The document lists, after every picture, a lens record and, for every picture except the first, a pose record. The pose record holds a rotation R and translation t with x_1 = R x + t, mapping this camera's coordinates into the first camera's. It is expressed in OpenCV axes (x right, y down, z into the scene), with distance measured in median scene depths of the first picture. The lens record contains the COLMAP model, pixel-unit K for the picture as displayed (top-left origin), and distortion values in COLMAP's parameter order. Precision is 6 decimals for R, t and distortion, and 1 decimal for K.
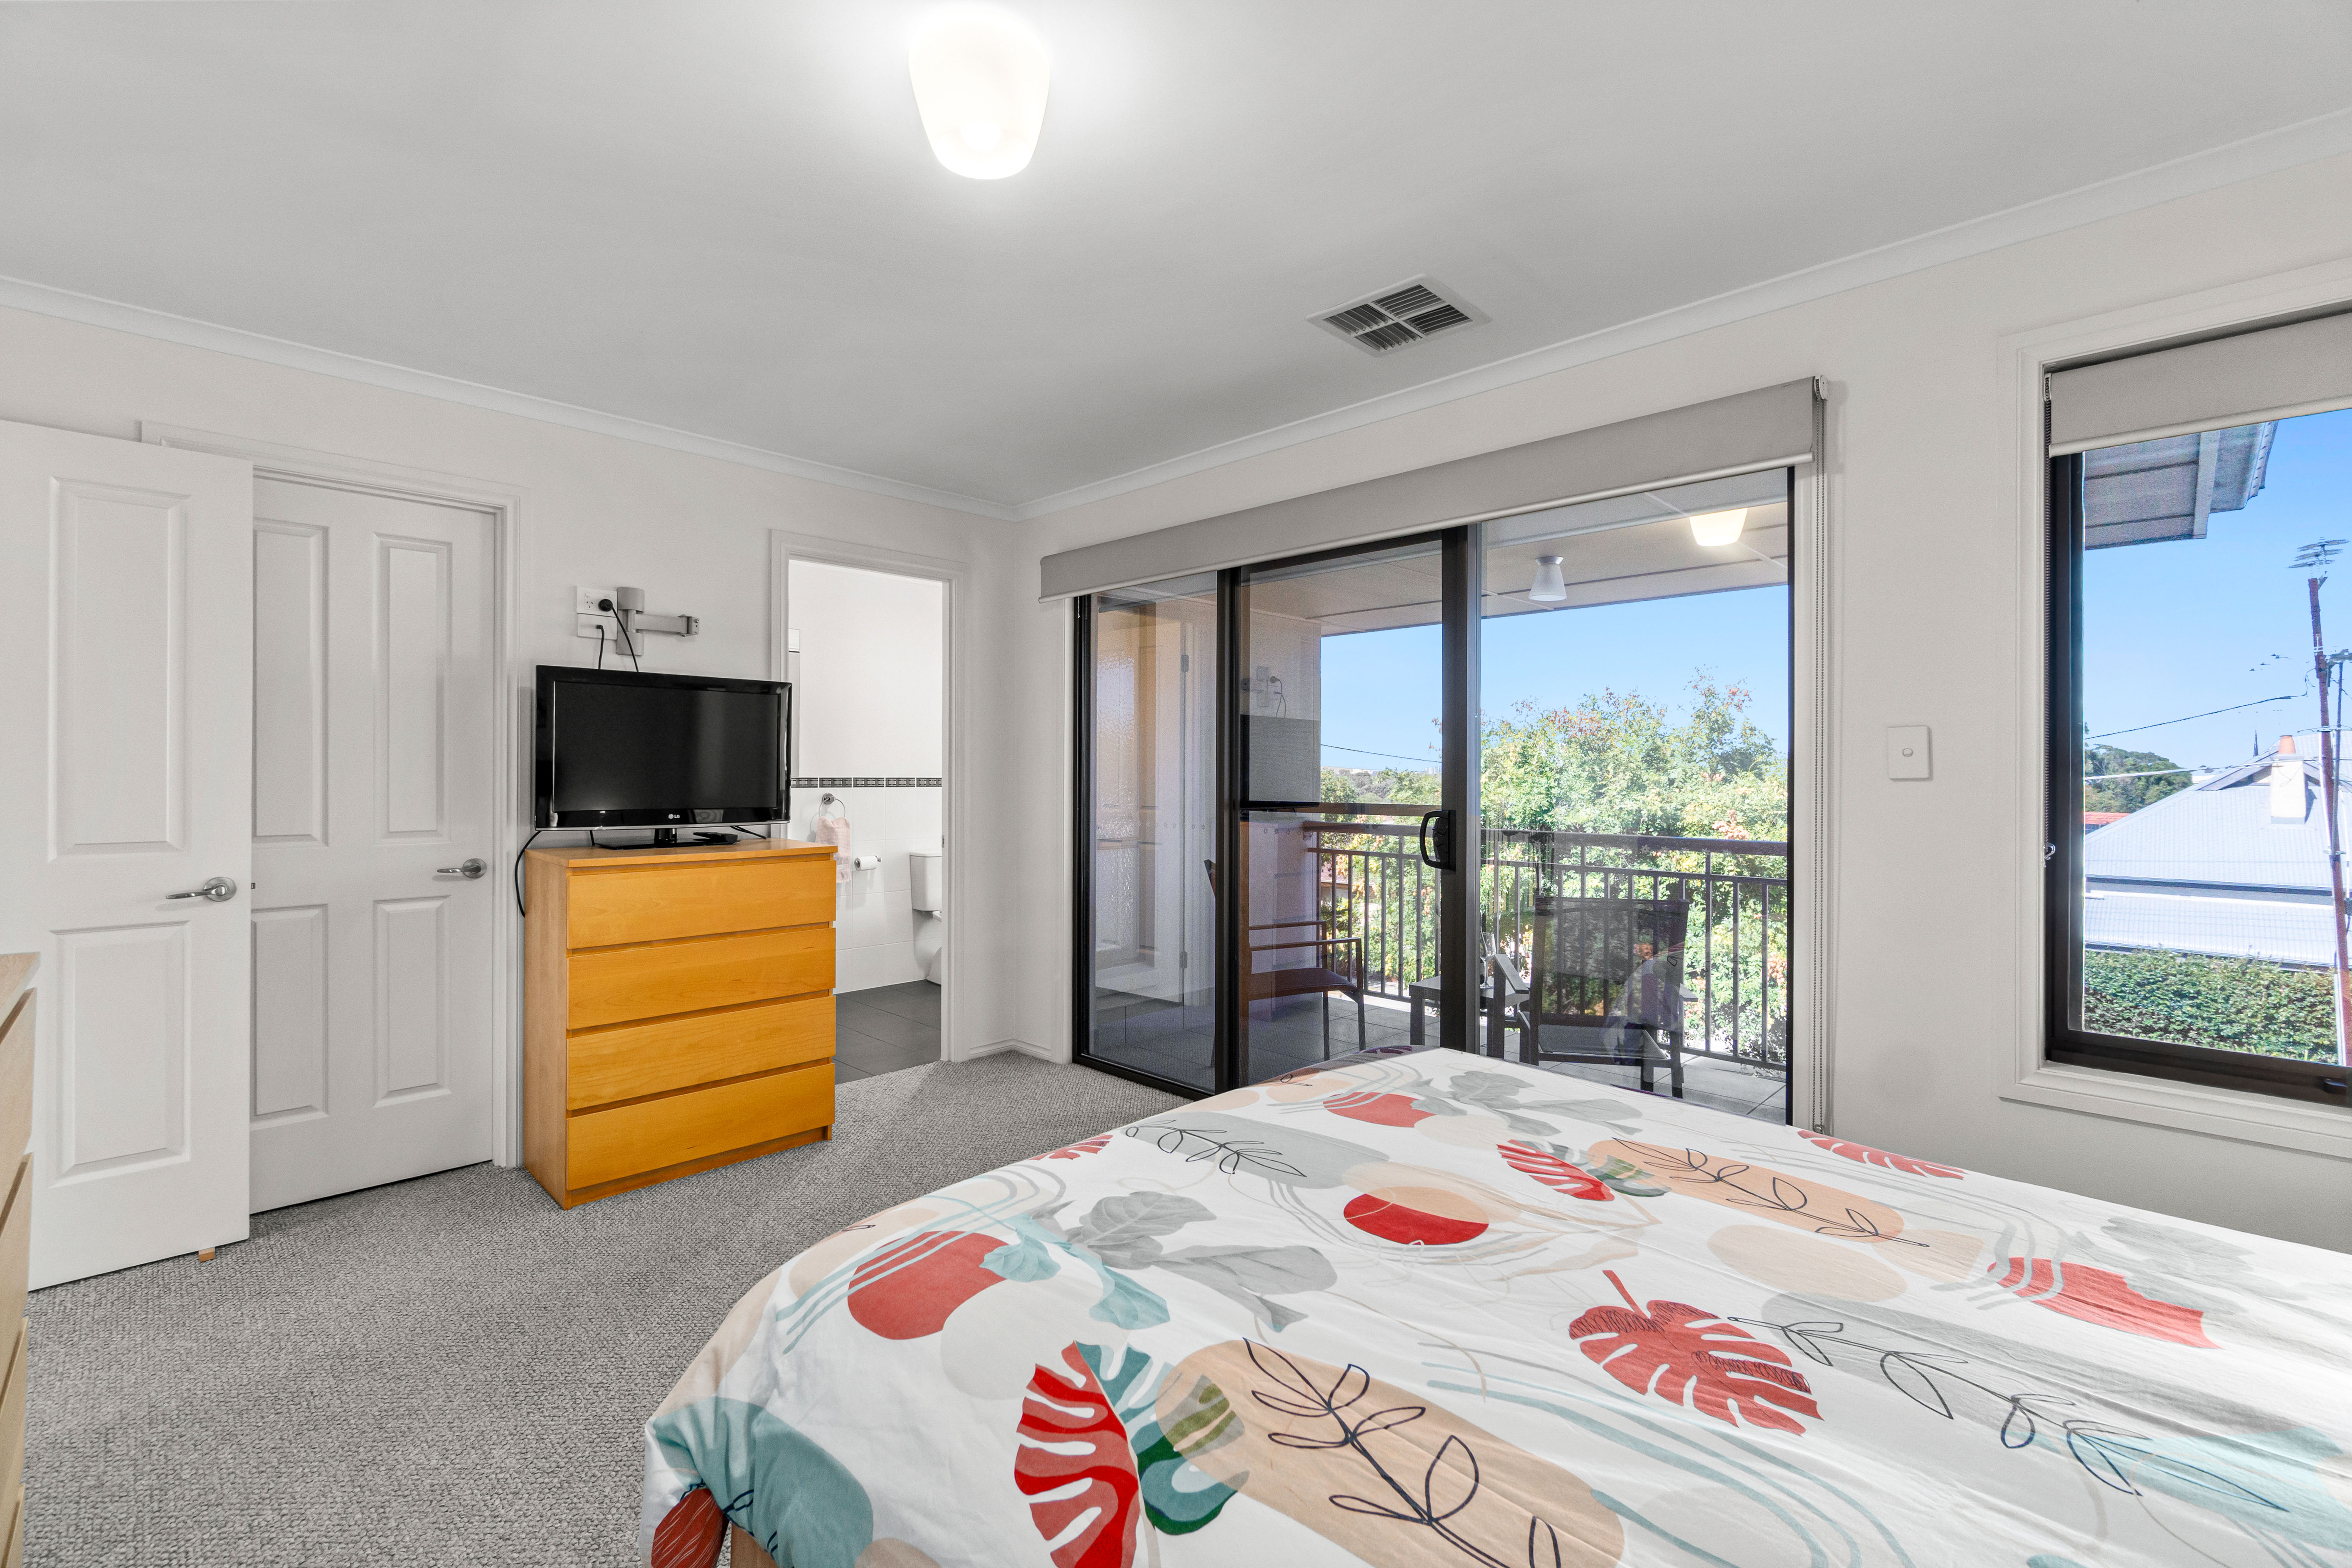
lens RADIAL K [[1020.6, 0, 1166.8], [0, 1020.6, 781.6], [0, 0, 1]] dist [-0.003922, 0.002101]
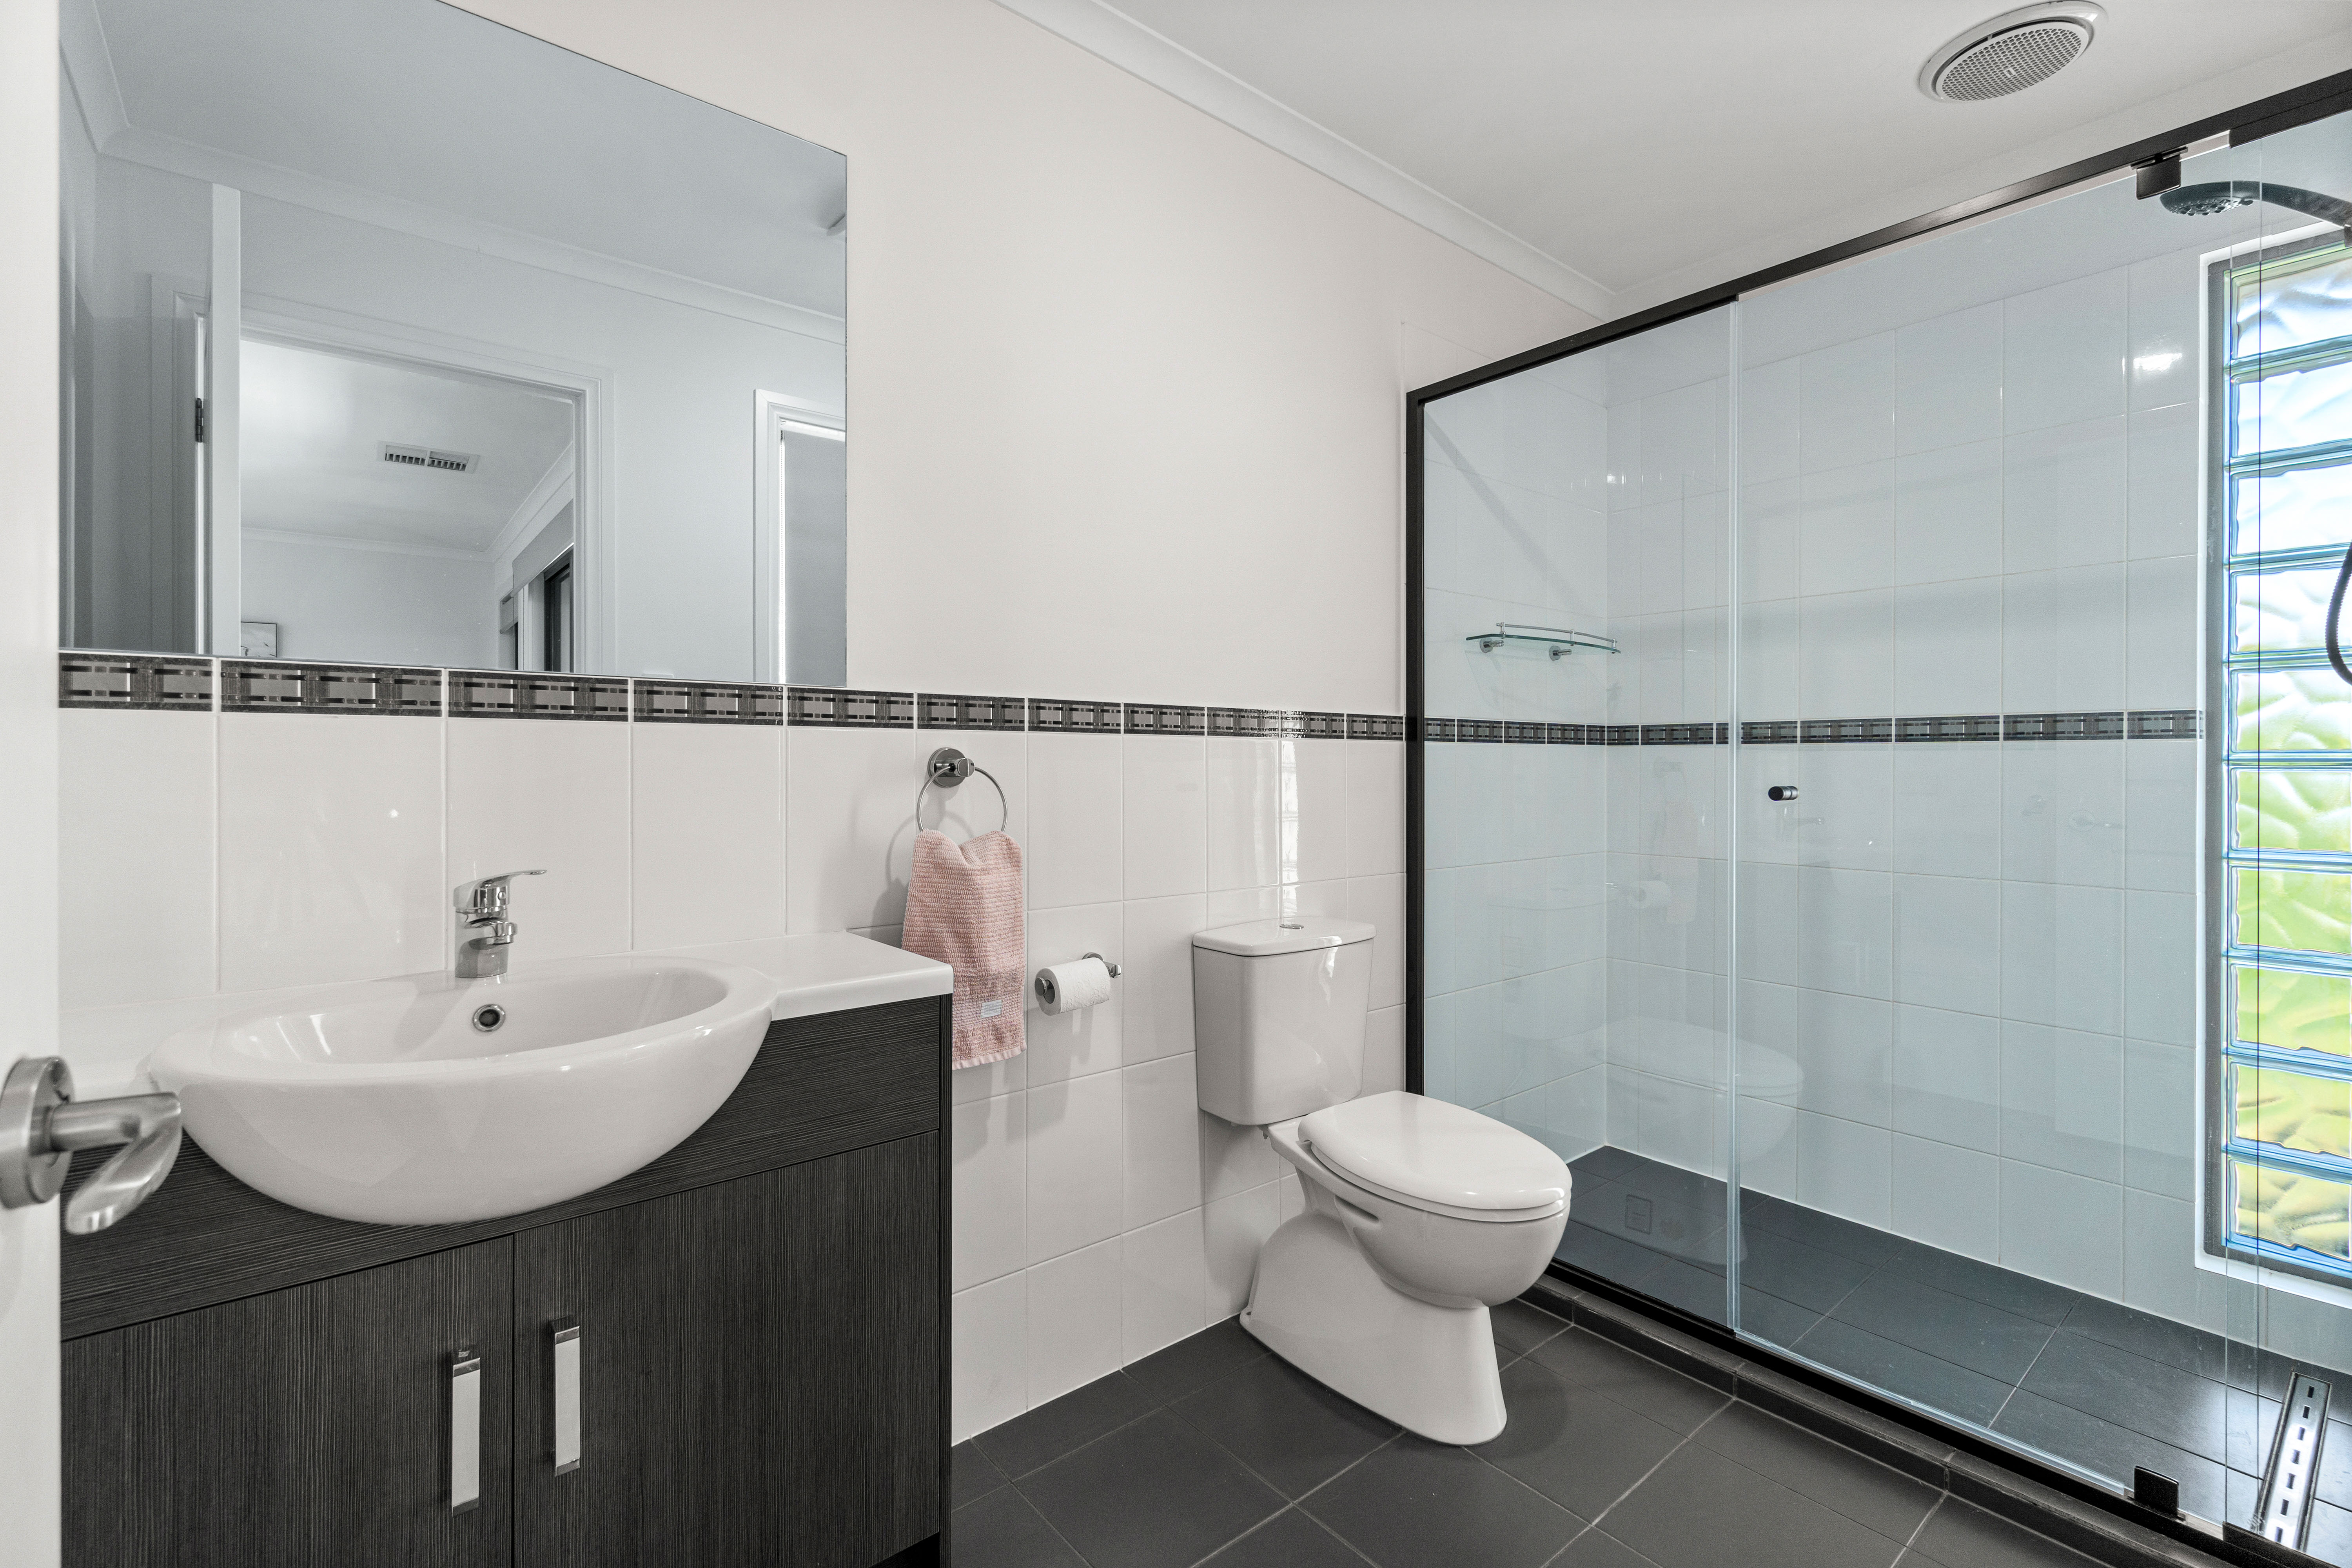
lens RADIAL K [[1020.7, 0, 1183.7], [0, 1020.7, 773.6], [0, 0, 1]] dist [-0.003922, 0.002101]
pose [[0.997922, 0.001921, -0.064408, -0.242675], [-0.001394, 0.999965, 0.008217, 0.015555], [0.064421, -0.008110, 0.997890, 0.703850]]
